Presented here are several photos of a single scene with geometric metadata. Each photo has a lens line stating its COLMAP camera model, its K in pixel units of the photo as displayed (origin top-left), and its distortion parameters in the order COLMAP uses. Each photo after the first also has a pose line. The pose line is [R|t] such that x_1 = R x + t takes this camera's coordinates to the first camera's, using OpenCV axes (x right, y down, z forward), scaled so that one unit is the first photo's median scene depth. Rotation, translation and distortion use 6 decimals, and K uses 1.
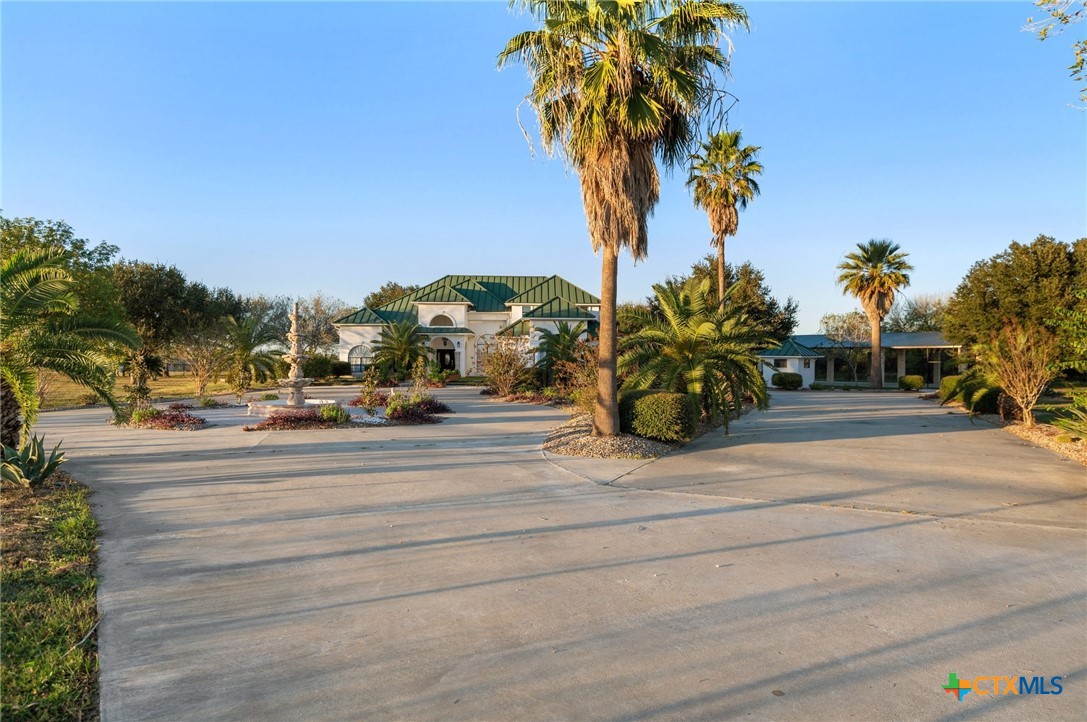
lens RADIAL K [[688.8, 0, 543.1], [0, 688.8, 360.3], [0, 0, 1]] dist [0.002387, -0.000238]
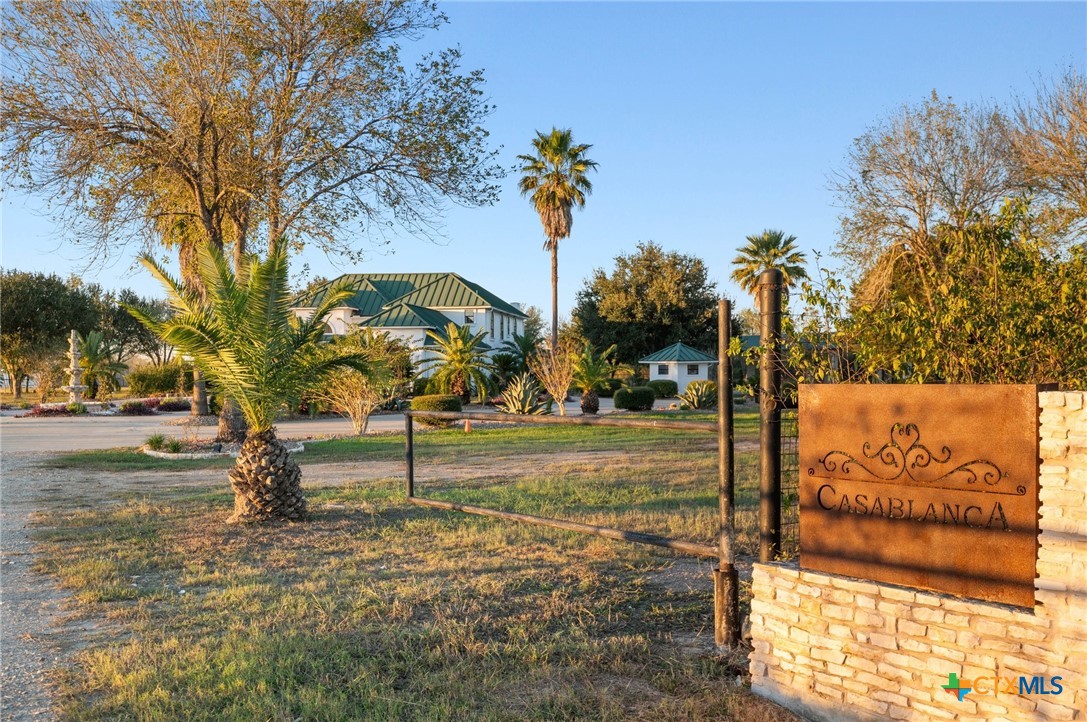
lens RADIAL K [[1089.6, 0, 542.2], [0, 1089.6, 363.2], [0, 0, 1]] dist [0.010259, 0.000000]
pose [[0.987863, -0.009426, -0.155039, 0.410981], [0.009169, 0.999955, -0.002374, -0.002110], [0.155055, 0.000923, 0.987905, -0.439549]]
